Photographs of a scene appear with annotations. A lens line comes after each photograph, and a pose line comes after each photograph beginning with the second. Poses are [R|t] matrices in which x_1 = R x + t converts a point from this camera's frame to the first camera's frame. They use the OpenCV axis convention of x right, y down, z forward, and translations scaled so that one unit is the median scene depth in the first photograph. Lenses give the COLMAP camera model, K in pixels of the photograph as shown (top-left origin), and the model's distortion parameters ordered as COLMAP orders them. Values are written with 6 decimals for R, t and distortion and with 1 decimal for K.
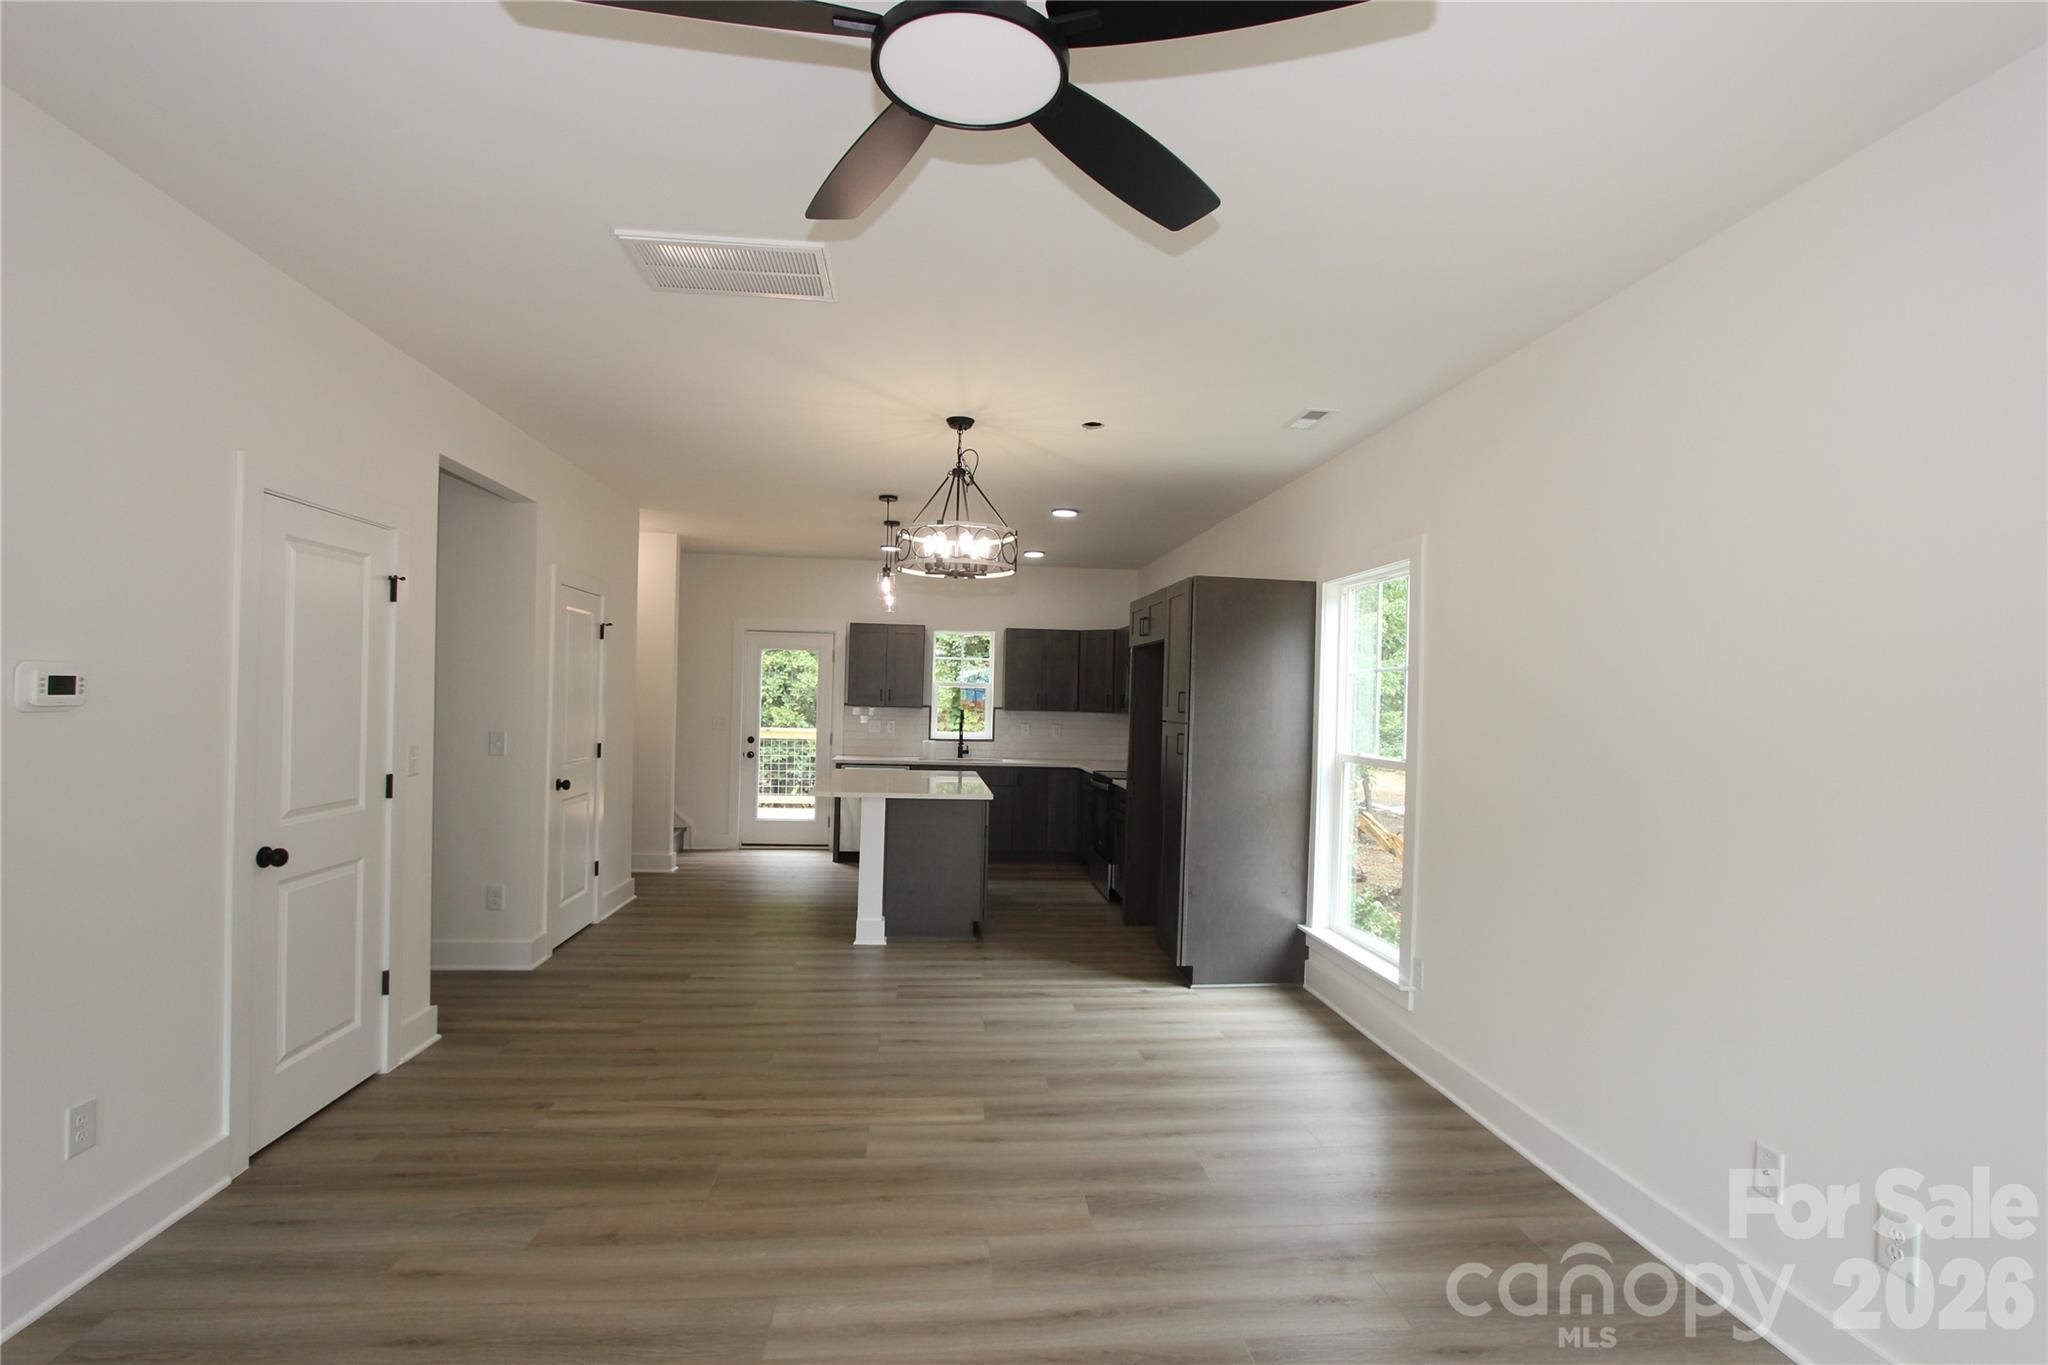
lens RADIAL K [[942.3, 0, 1021.3], [0, 942.3, 693.4], [0, 0, 1]] dist [-0.022558, 0.004031]
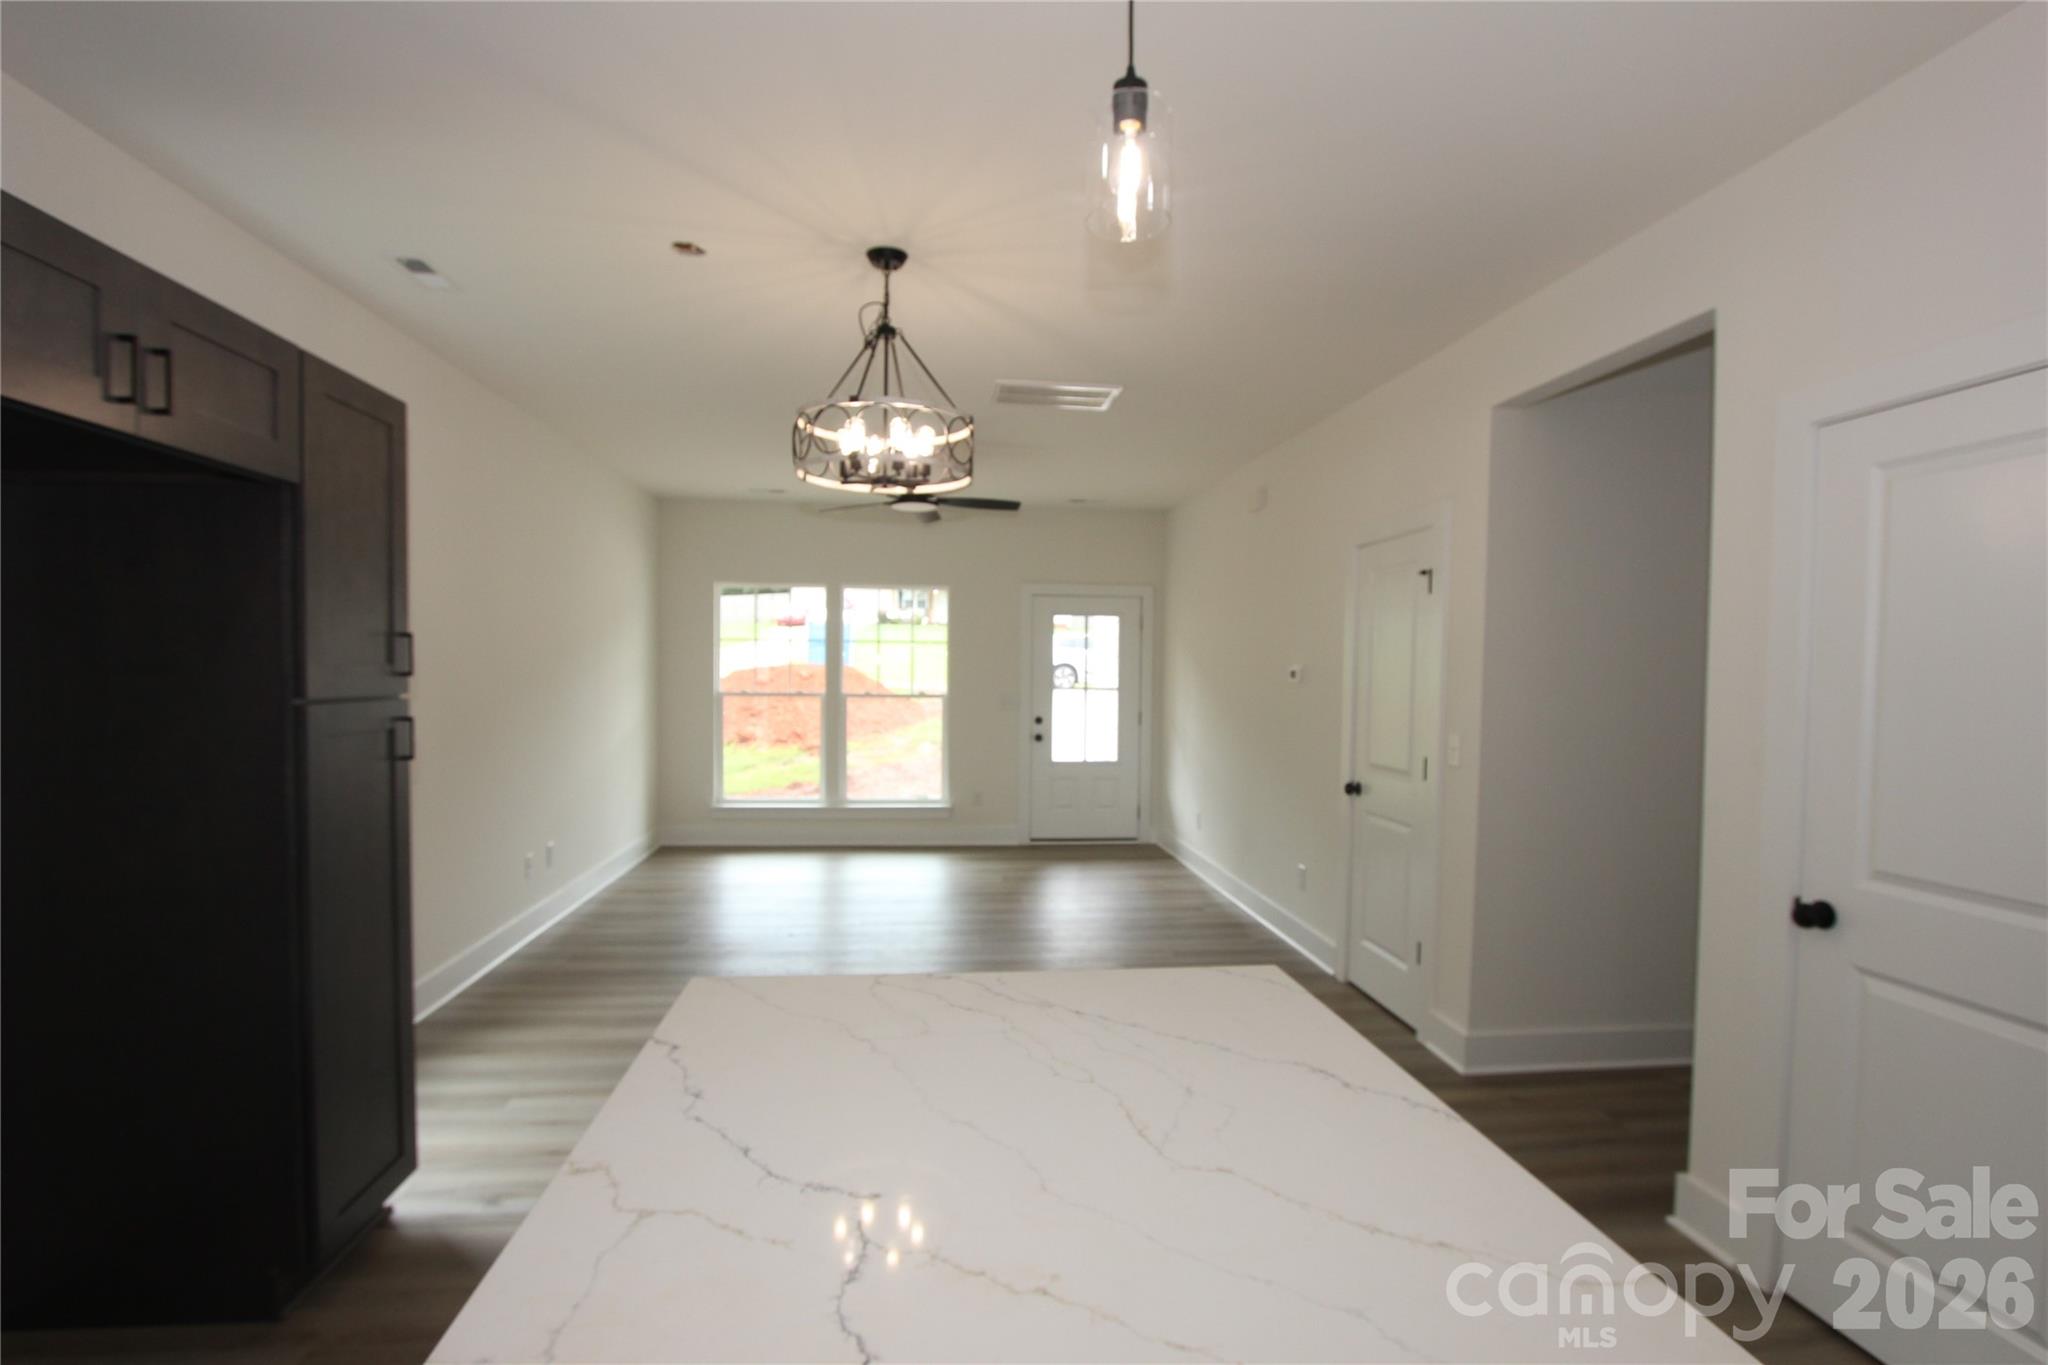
lens RADIAL K [[992.4, 0, 1014.9], [0, 992.4, 698.6], [0, 0, 1]] dist [-0.017340, 0.002932]
pose [[-0.999186, -0.040141, 0.003934, -0.154951], [-0.040028, 0.998874, 0.025452, 0.007050], [-0.004952, 0.025274, -0.999668, 1.571686]]
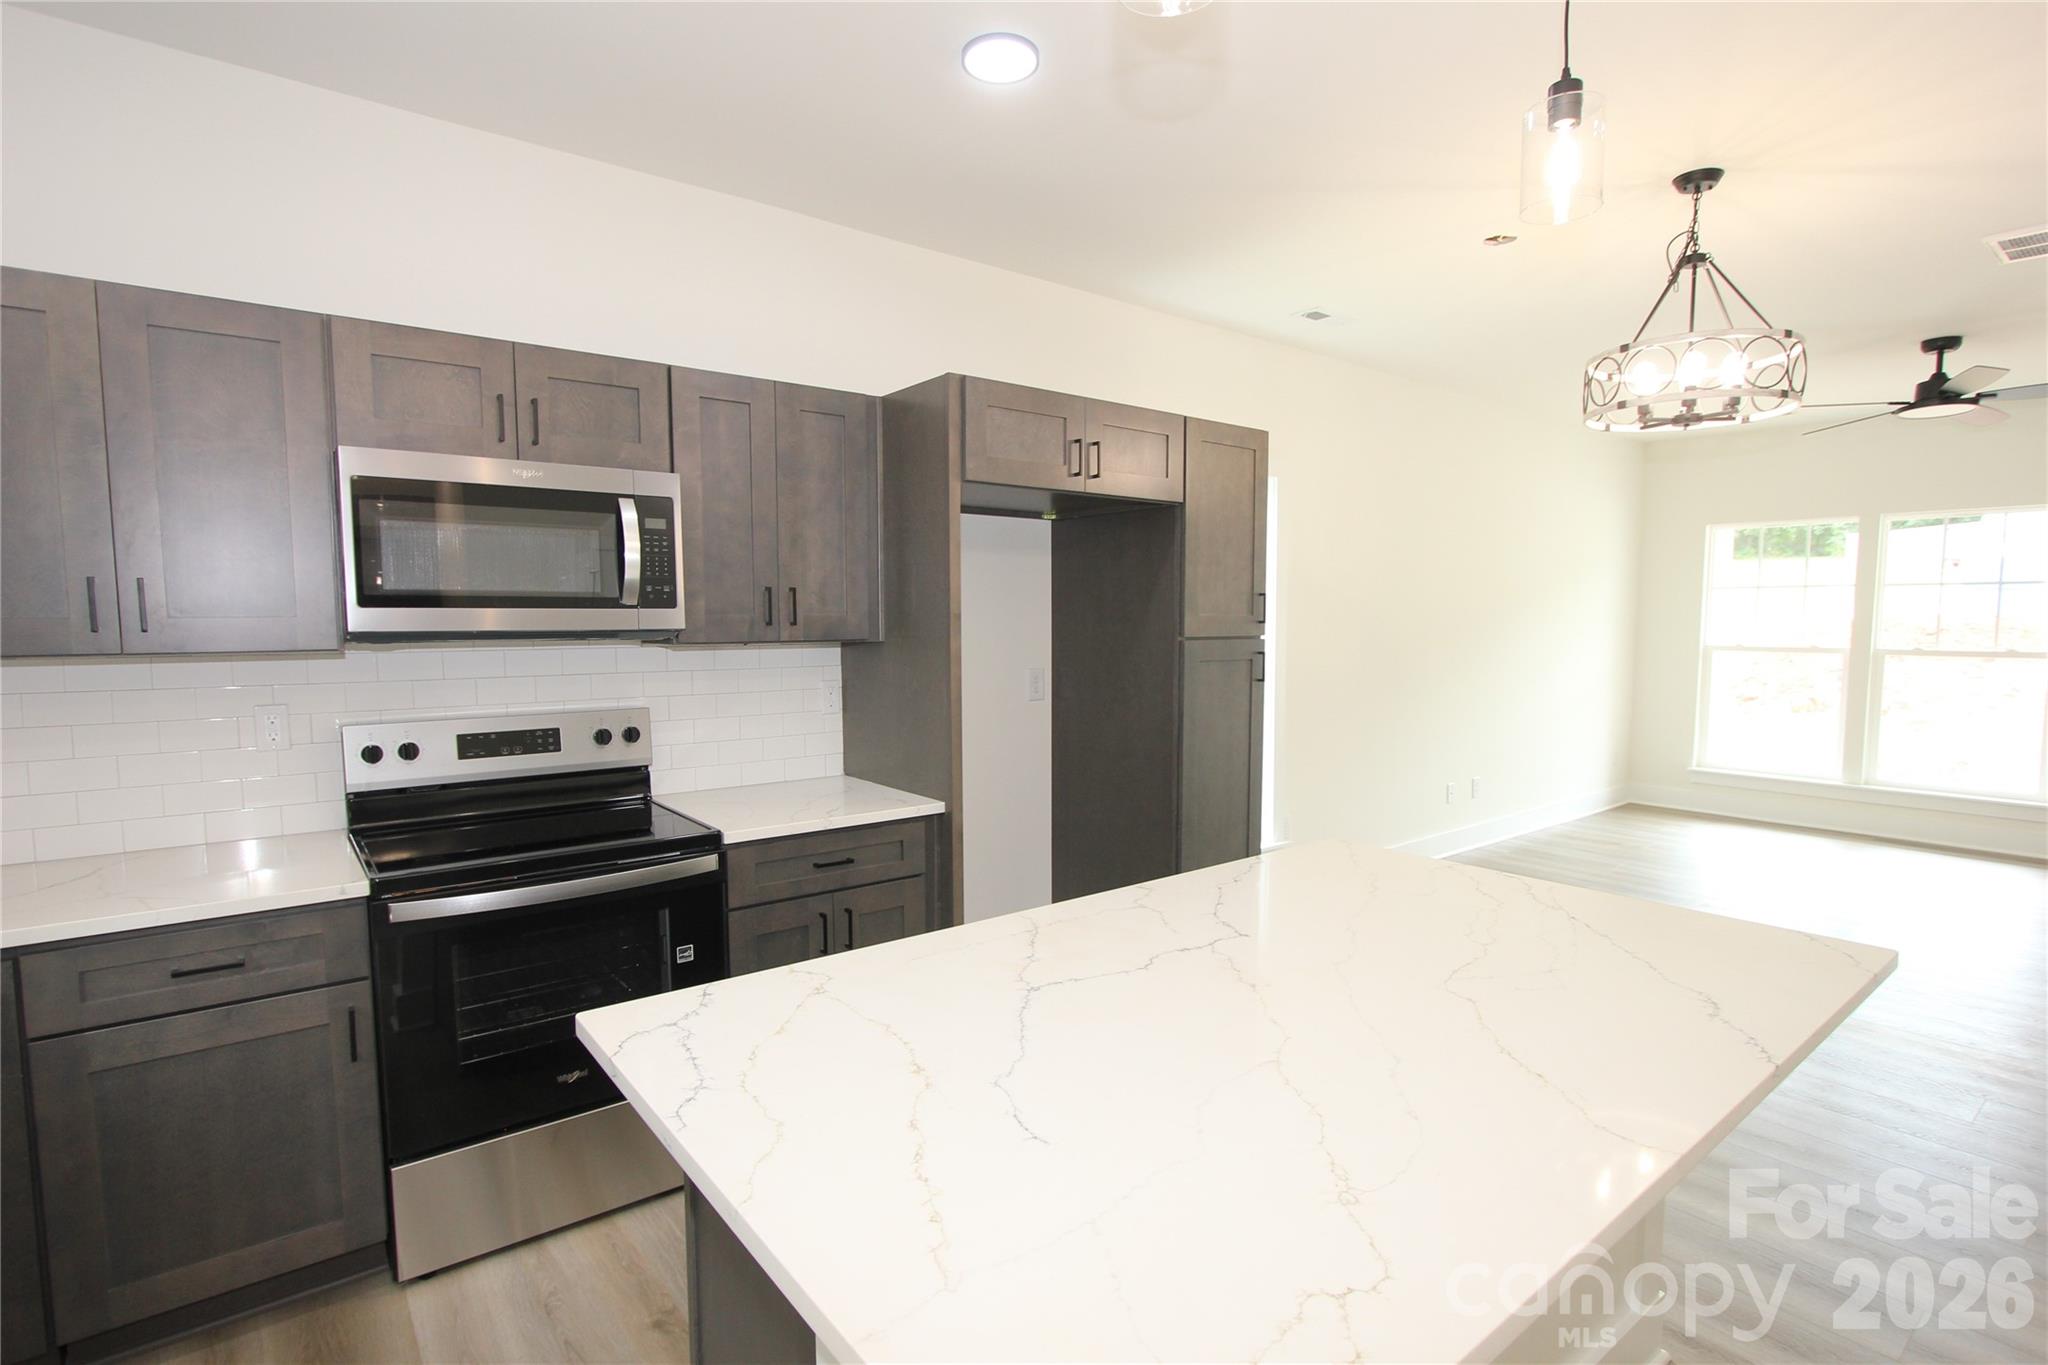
lens RADIAL K [[992.4, 0, 1021.4], [0, 992.4, 702.6], [0, 0, 1]] dist [-0.017340, 0.002932]
pose [[-0.528668, -0.100086, 0.842907, -0.382233], [-0.018850, 0.994164, 0.106224, 0.004611], [-0.848619, 0.040268, -0.527469, 1.609187]]
